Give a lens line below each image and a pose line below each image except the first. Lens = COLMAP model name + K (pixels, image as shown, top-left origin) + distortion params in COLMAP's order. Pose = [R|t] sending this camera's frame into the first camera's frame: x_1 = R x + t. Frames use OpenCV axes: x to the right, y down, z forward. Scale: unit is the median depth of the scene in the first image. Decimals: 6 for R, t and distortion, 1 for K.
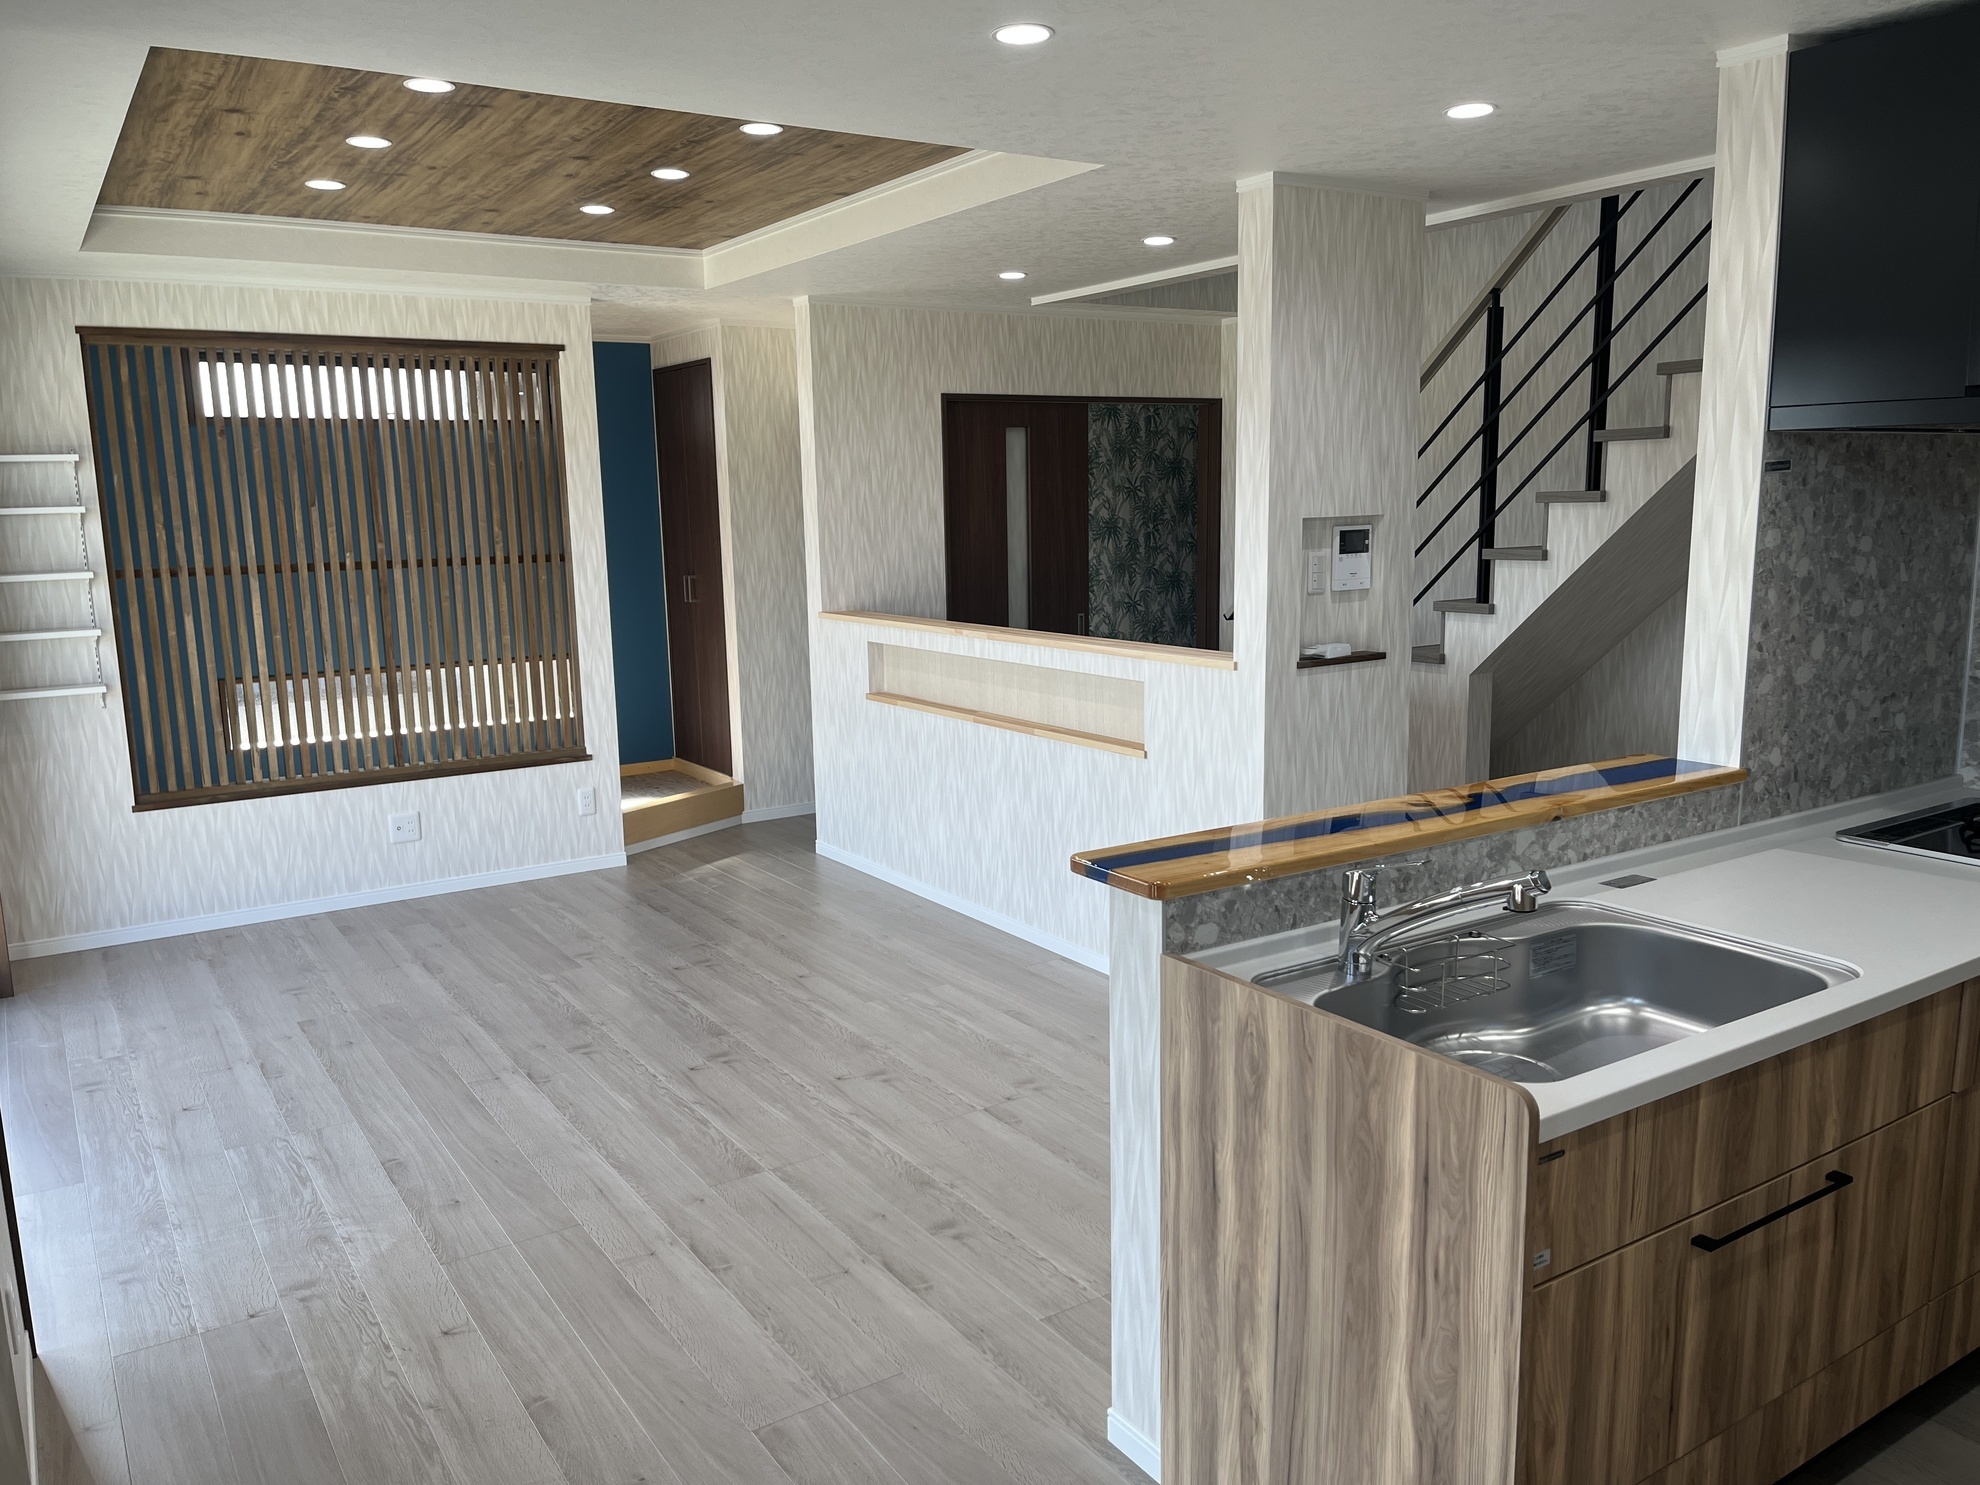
lens RADIAL K [[1488.8, 0, 976.0], [0, 1488.8, 756.3], [0, 0, 1]] dist [0.068055, -0.092699]
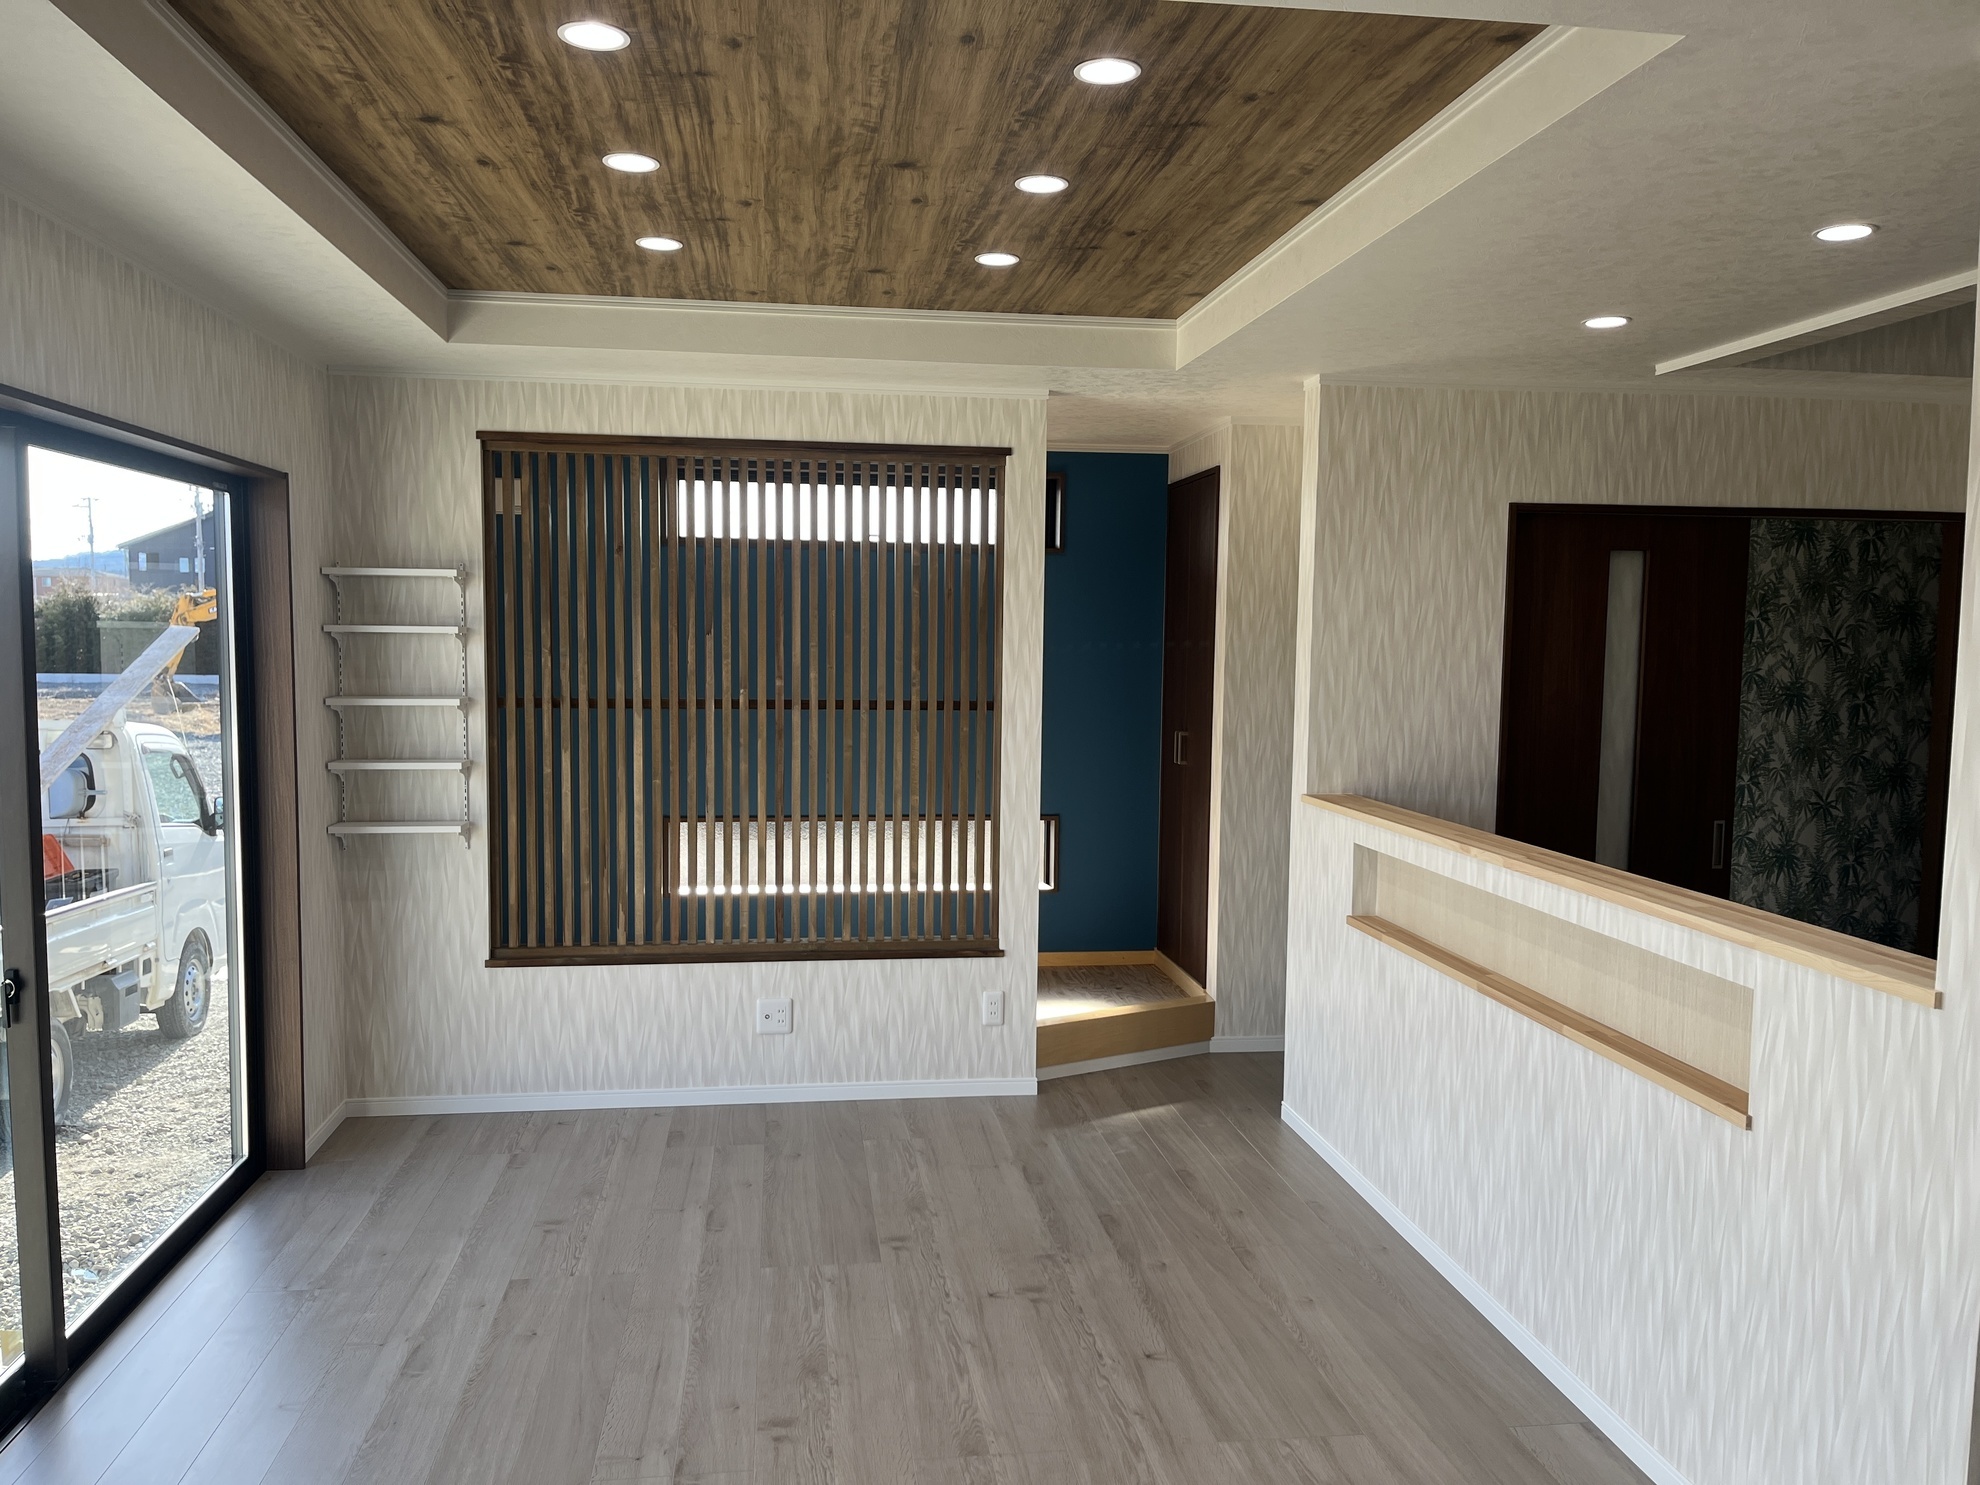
lens RADIAL K [[1488.8, 0, 975.0], [0, 1488.8, 761.0], [0, 0, 1]] dist [0.068055, -0.092699]
pose [[0.902772, 0.066857, -0.424892, 0.070296], [-0.103914, 0.992485, -0.064617, -0.056536], [0.417379, 0.102487, 0.902935, 0.307933]]
